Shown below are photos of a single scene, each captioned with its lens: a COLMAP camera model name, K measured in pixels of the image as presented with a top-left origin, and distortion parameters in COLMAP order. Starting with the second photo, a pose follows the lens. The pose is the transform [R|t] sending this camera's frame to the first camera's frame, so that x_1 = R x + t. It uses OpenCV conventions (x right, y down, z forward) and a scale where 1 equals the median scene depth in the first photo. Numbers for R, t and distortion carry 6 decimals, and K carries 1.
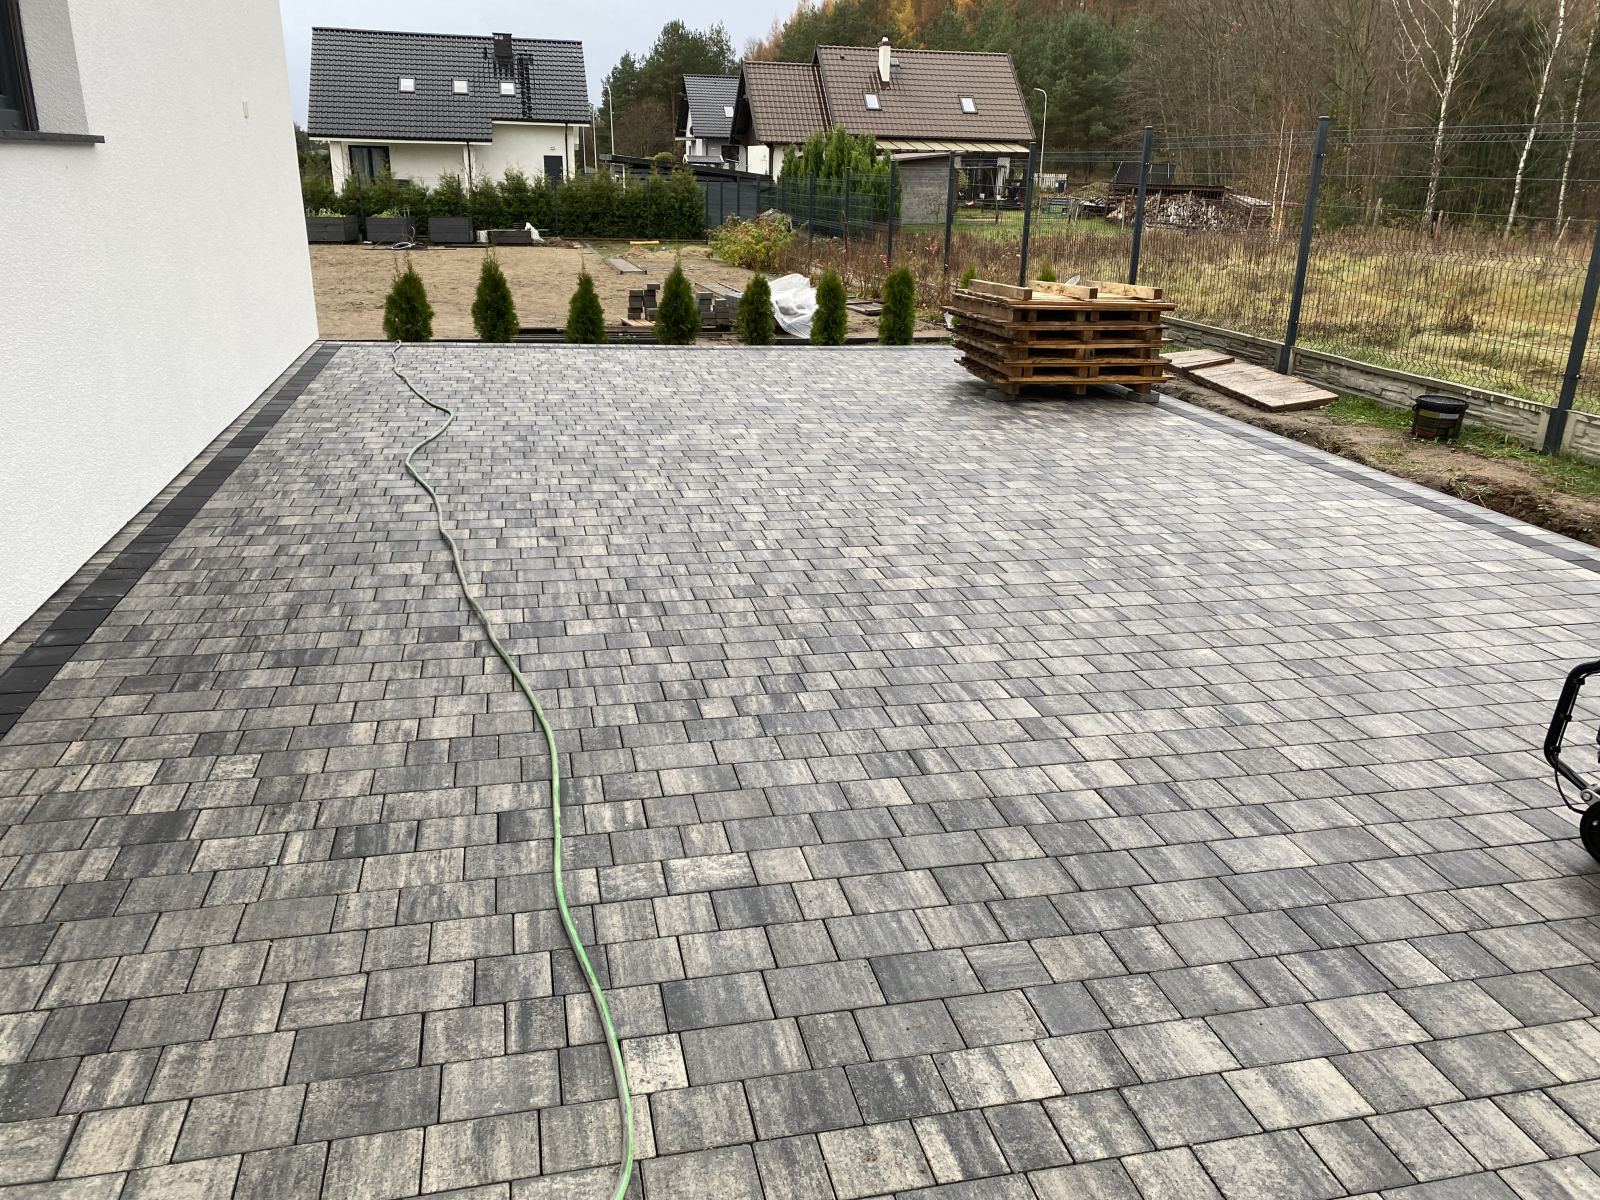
lens RADIAL K [[1241.4, 0, 790.6], [0, 1241.4, 594.0], [0, 0, 1]] dist [0.071432, -0.131845]
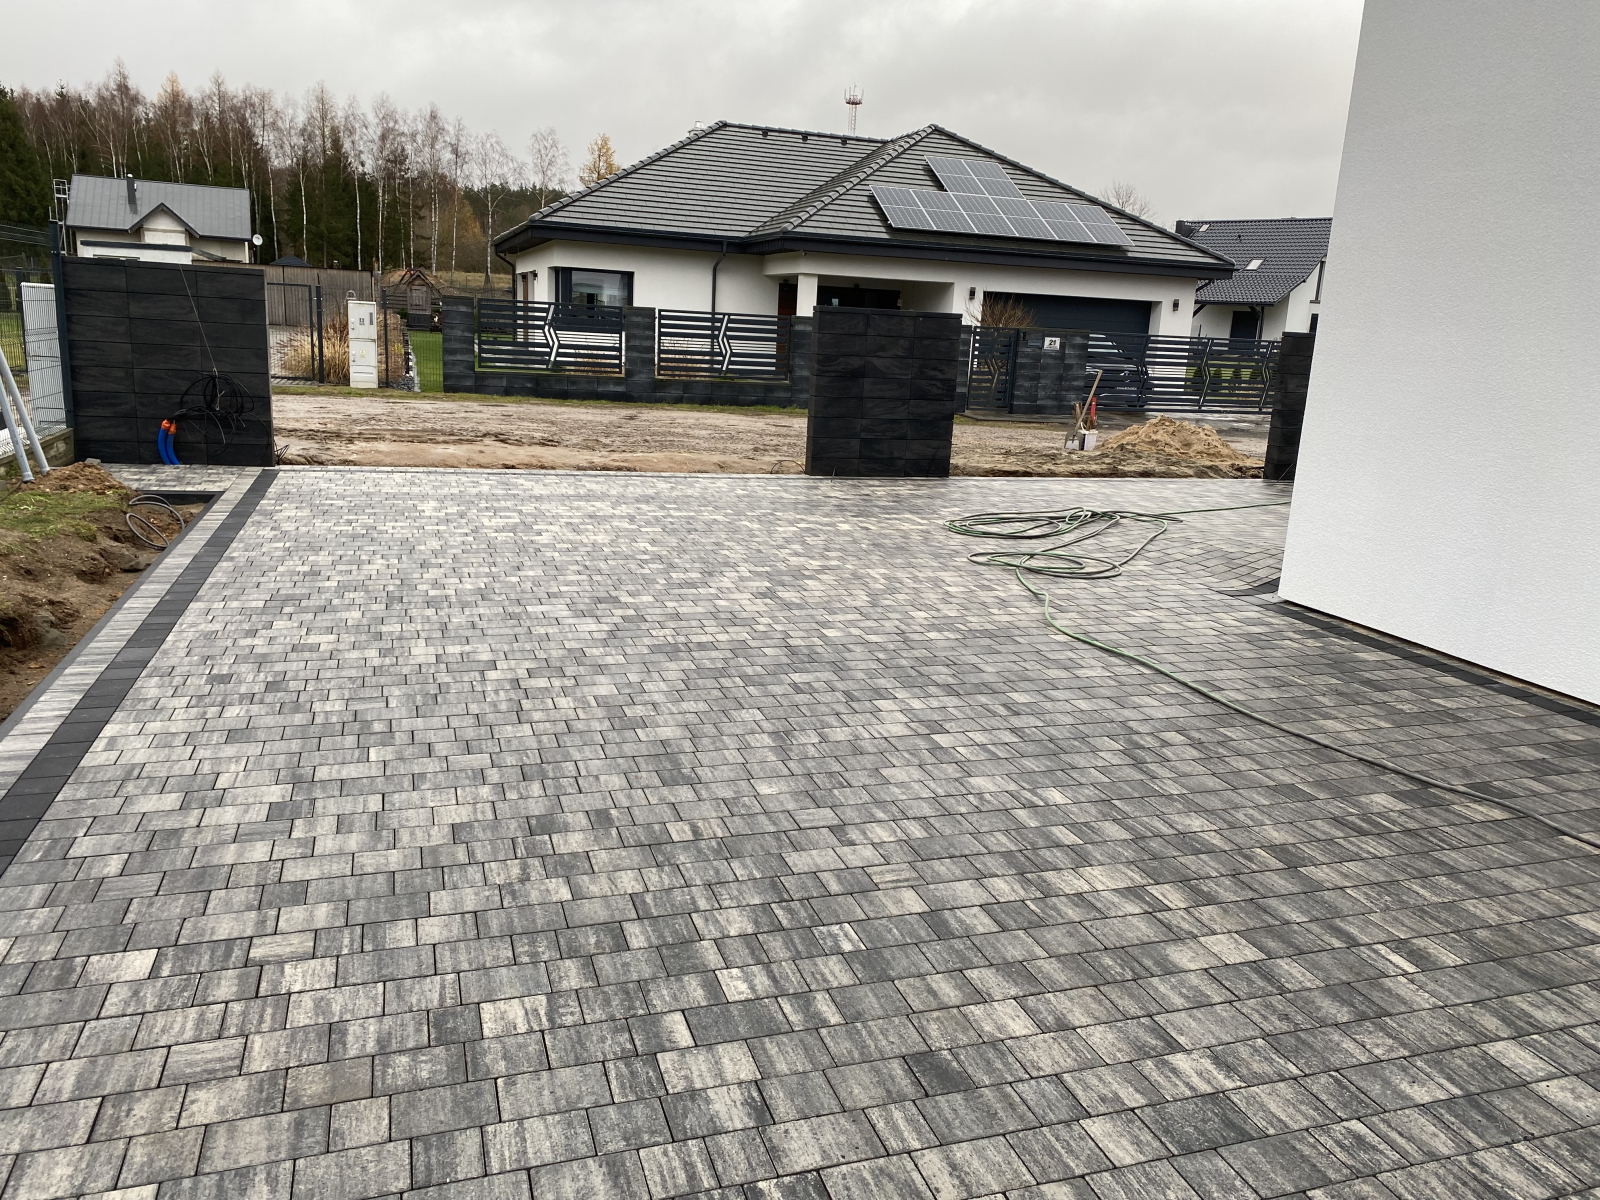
lens RADIAL K [[1241.4, 0, 800.5], [0, 1241.4, 608.0], [0, 0, 1]] dist [0.071432, -0.131845]
pose [[-0.993536, -0.048296, -0.102730, 0.410461], [-0.095250, 0.846991, 0.523005, -0.586539], [0.061752, 0.529409, -0.846116, 1.742037]]
